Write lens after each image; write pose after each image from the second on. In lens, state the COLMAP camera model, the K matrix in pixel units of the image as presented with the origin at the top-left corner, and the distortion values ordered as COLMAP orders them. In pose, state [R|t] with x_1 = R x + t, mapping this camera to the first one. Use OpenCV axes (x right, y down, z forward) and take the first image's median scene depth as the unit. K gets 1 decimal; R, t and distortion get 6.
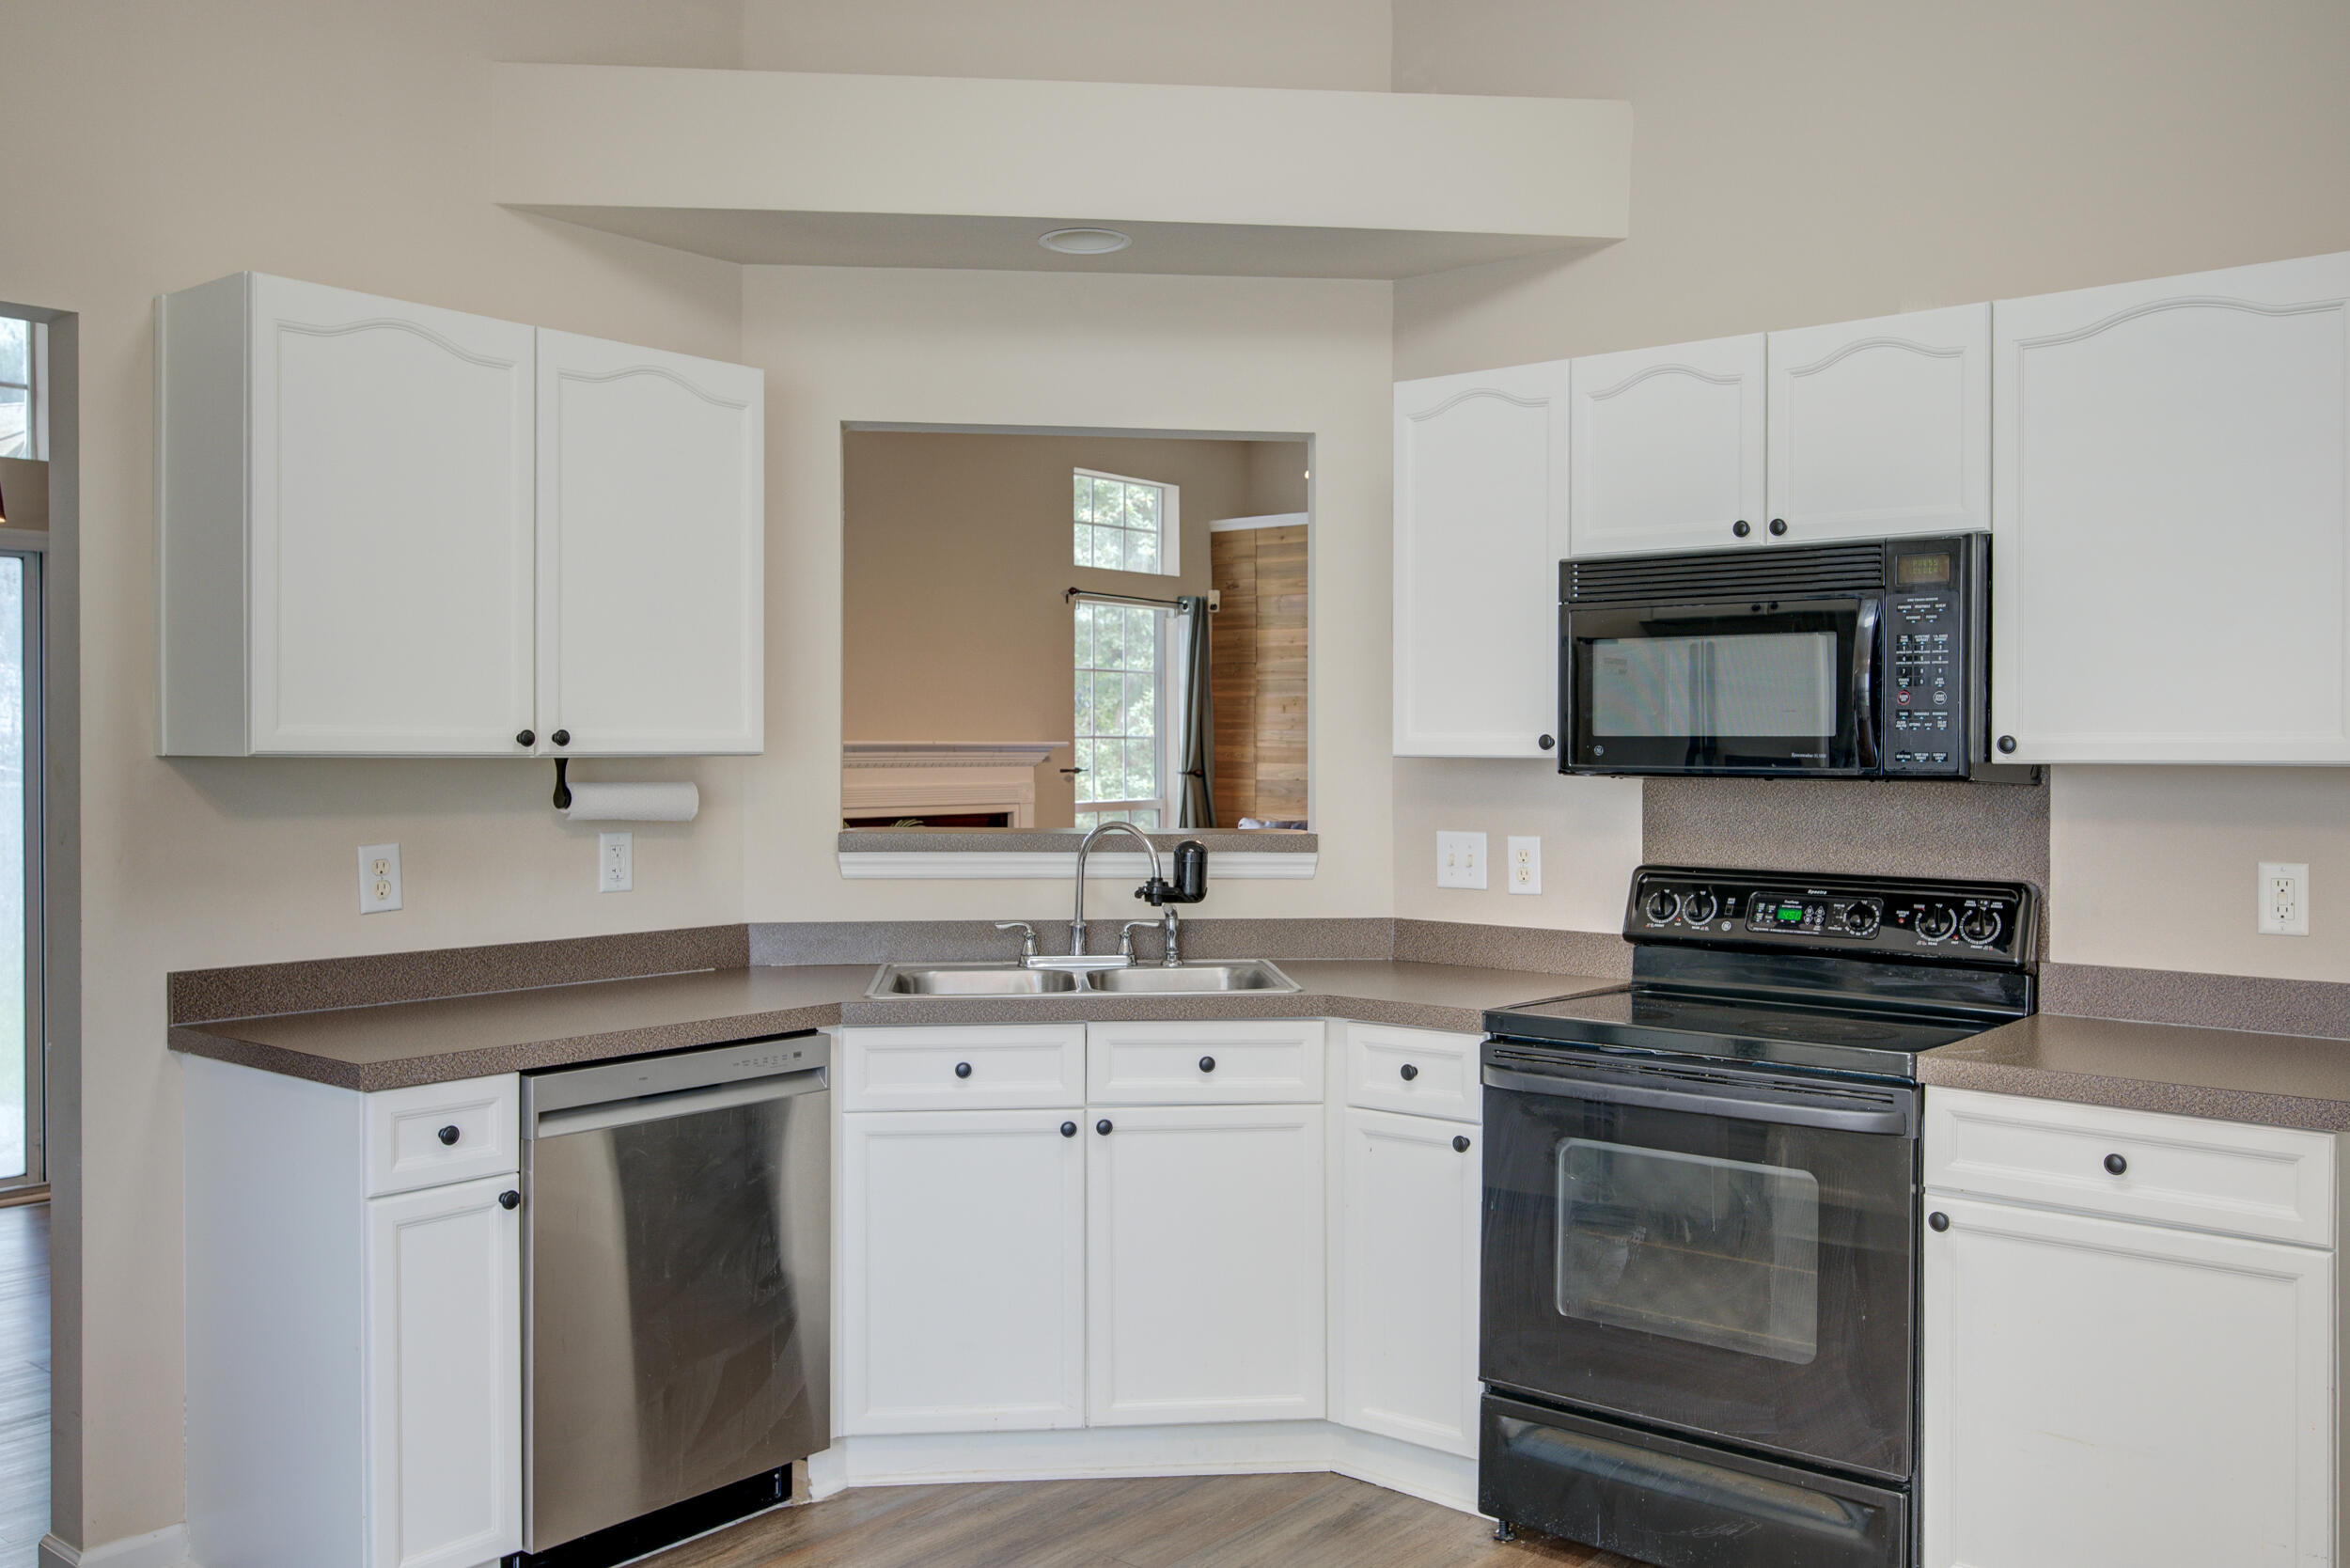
lens RADIAL K [[1958.2, 0, 1163.4], [0, 1958.2, 745.5], [0, 0, 1]] dist [-0.008885, 0.009685]
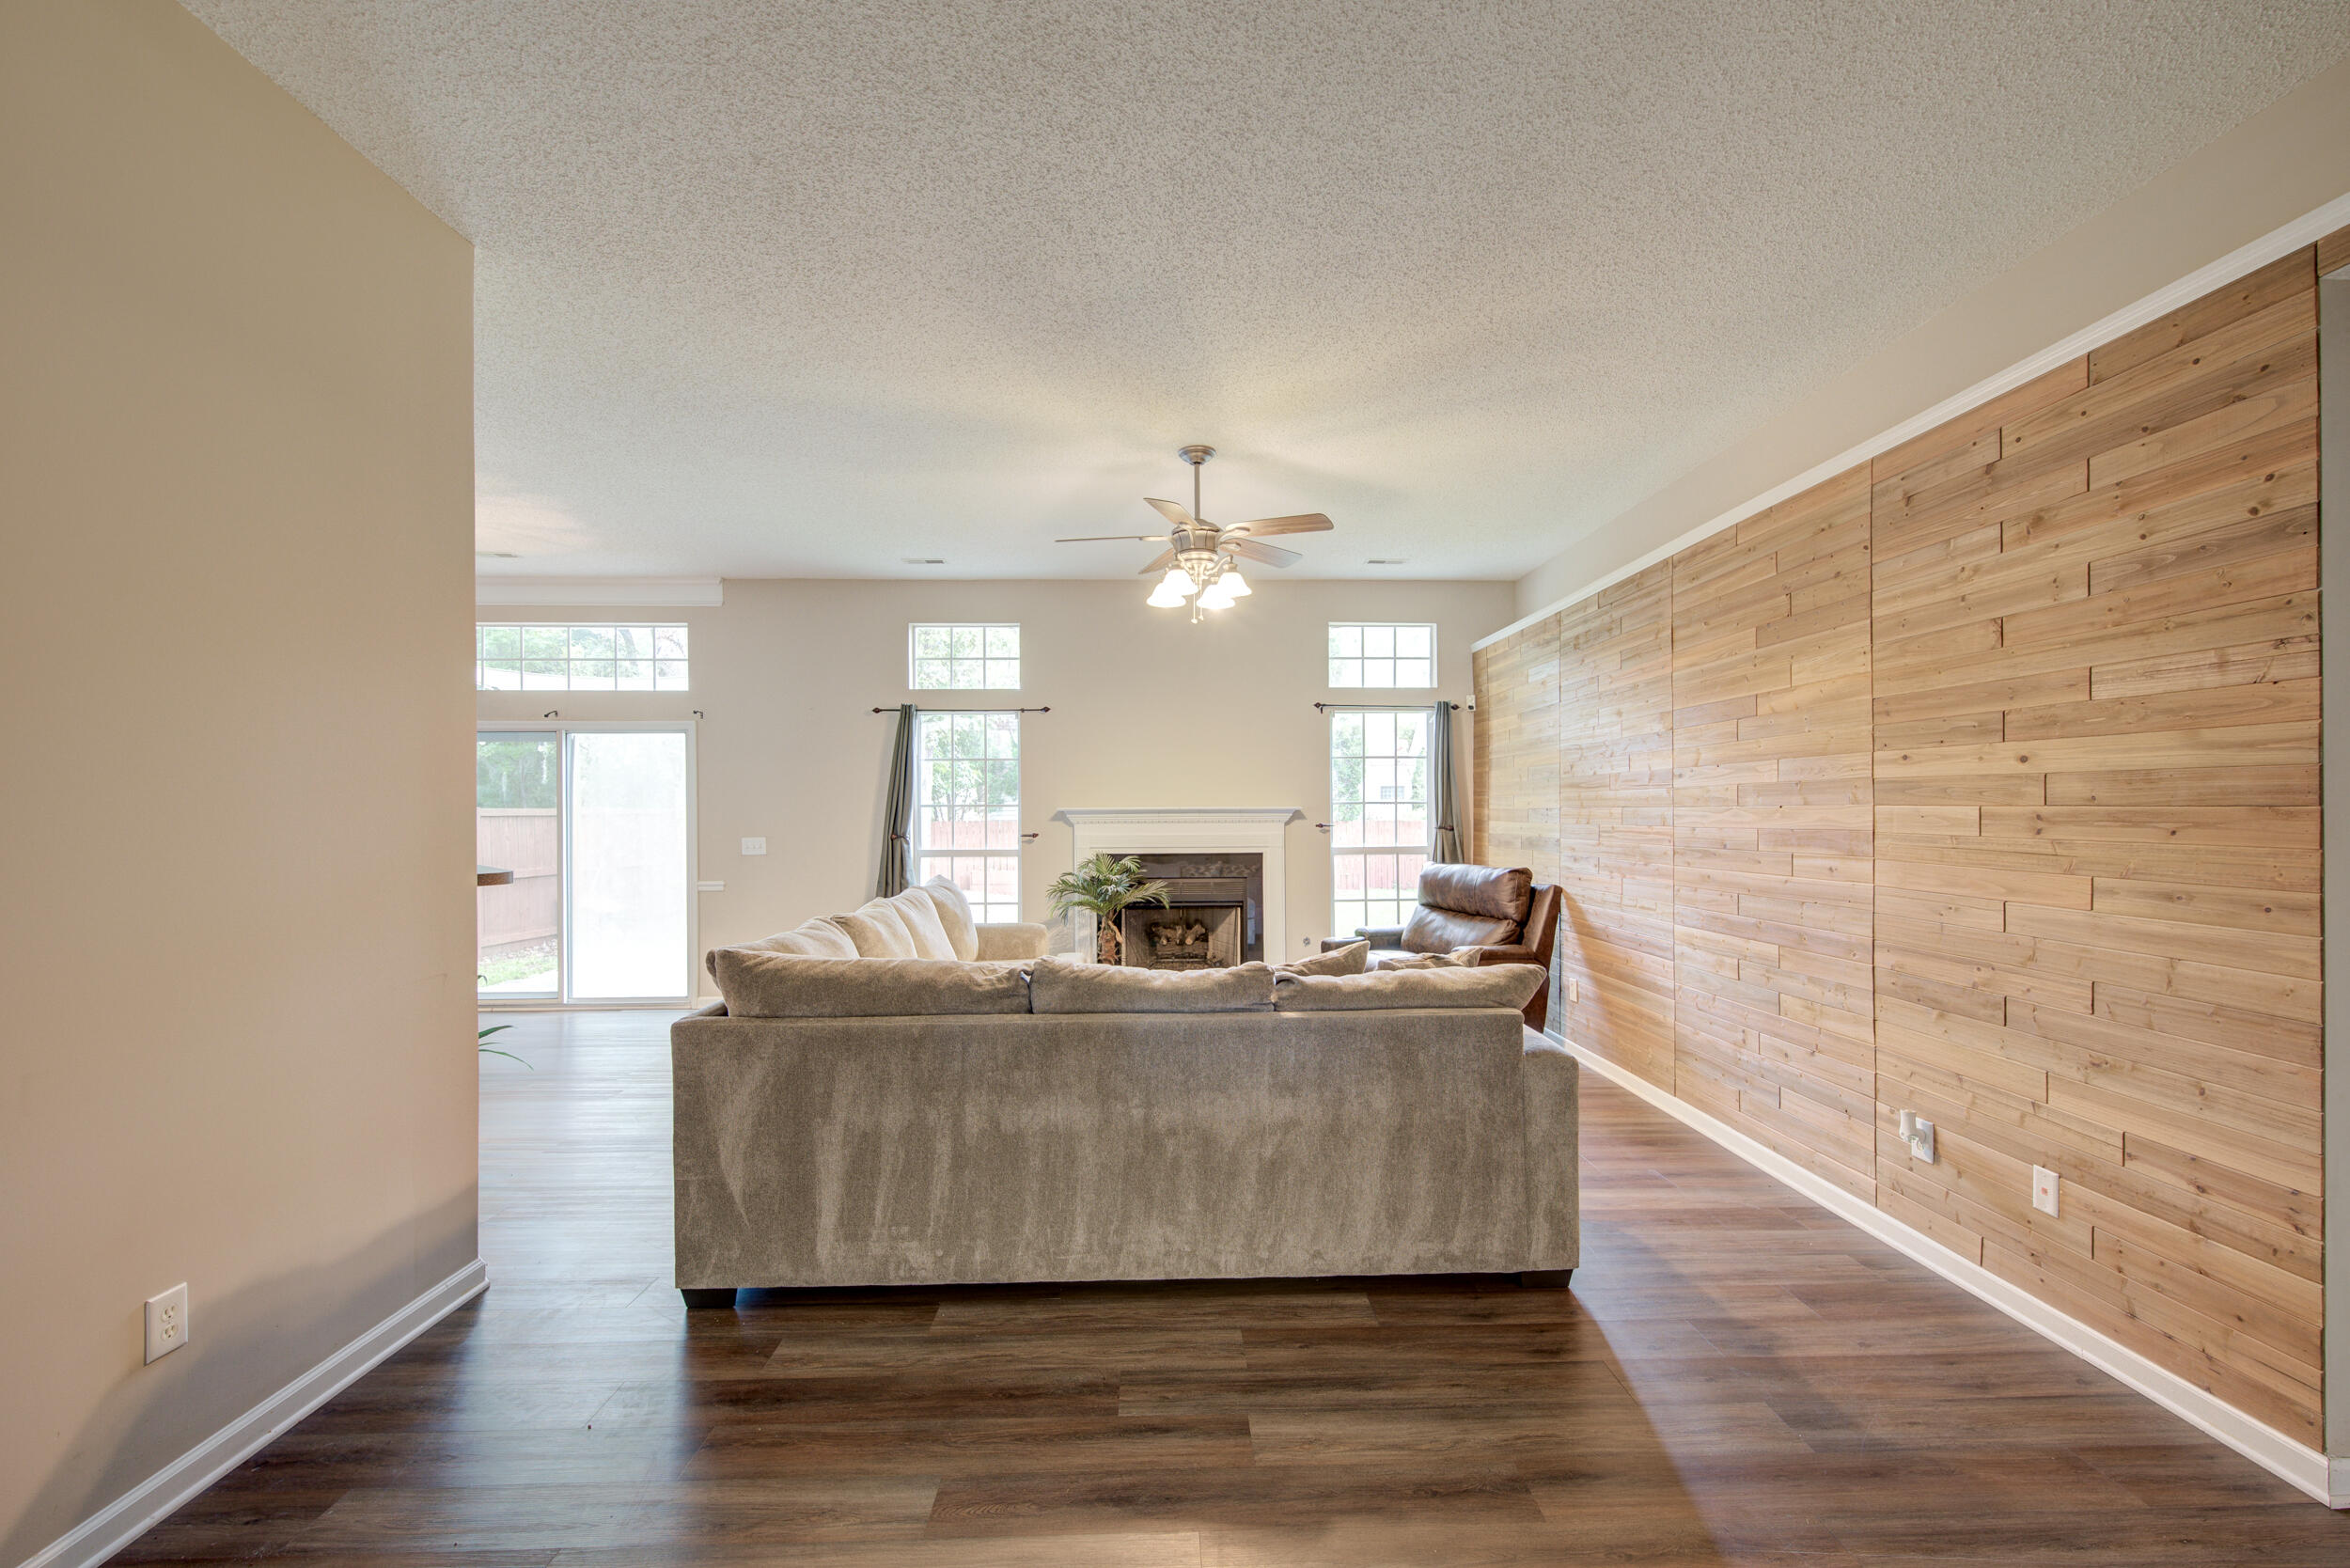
lens RADIAL K [[971.1, 0, 1182.0], [0, 971.1, 807.8], [0, 0, 1]] dist [0.008237, -0.004108]
pose [[0.665981, -0.007831, -0.745928, 1.162304], [0.006804, 0.999967, -0.004423, 0.004734], [0.745938, -0.002130, 0.666012, 1.146279]]
